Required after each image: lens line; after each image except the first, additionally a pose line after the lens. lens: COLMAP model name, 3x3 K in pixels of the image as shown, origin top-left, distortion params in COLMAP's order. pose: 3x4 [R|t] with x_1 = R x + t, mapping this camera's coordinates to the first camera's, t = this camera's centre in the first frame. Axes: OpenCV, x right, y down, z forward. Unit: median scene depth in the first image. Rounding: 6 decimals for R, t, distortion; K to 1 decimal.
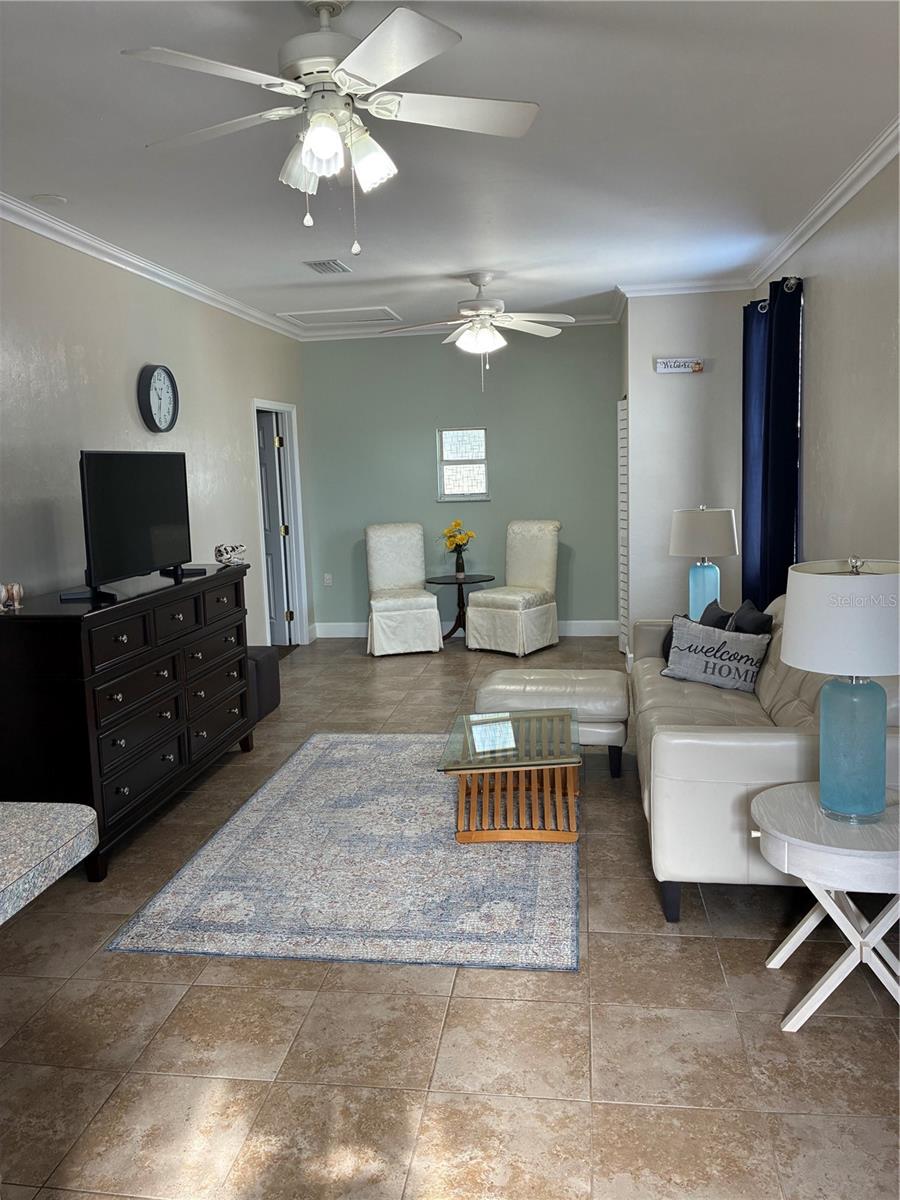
lens RADIAL K [[902.4, 0, 452.0], [0, 902.4, 599.5], [0, 0, 1]] dist [0.026077, -0.051613]
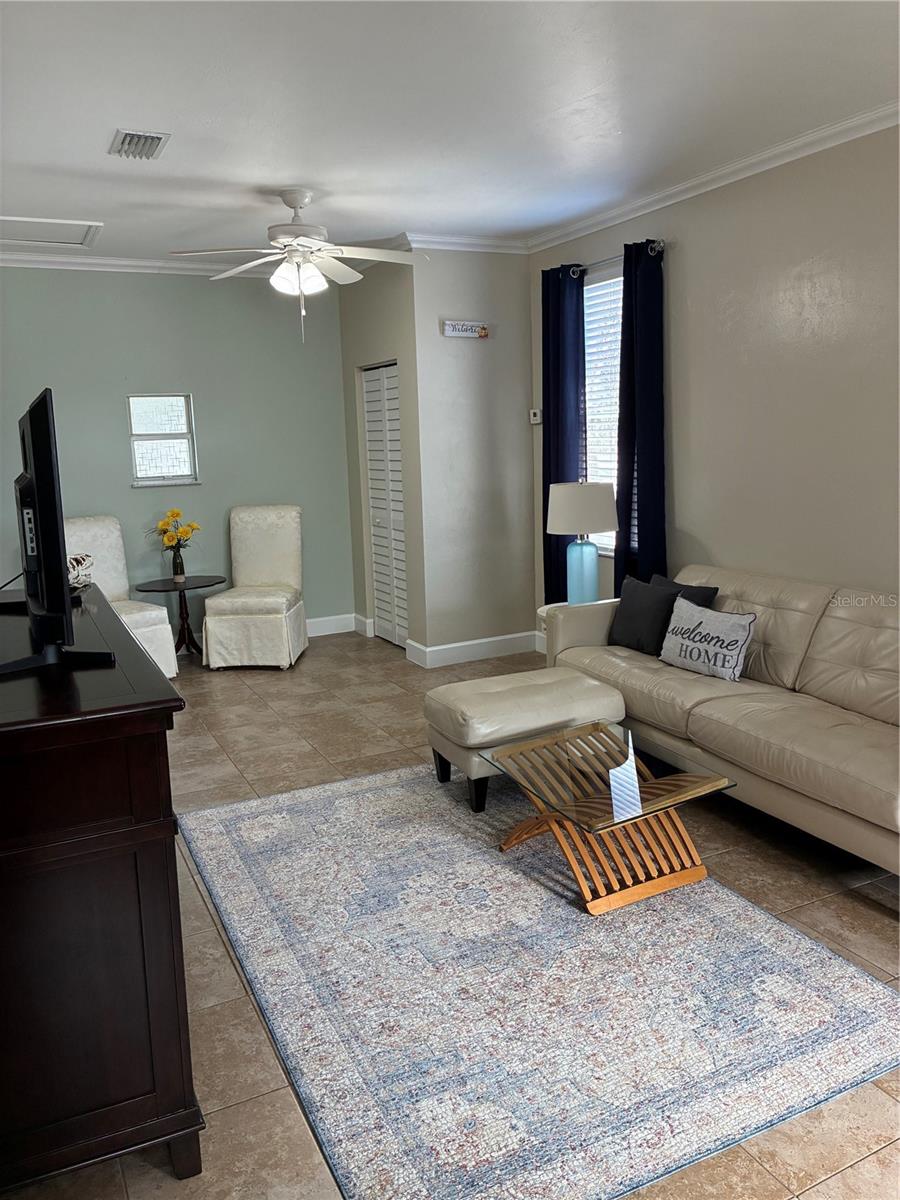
lens RADIAL K [[902.4, 0, 441.4], [0, 902.4, 598.7], [0, 0, 1]] dist [0.026077, -0.051613]
pose [[0.828263, -0.095907, 0.552071, -0.391229], [0.088039, 0.995280, 0.040818, -0.034305], [-0.553380, 0.014796, 0.832797, 0.330118]]
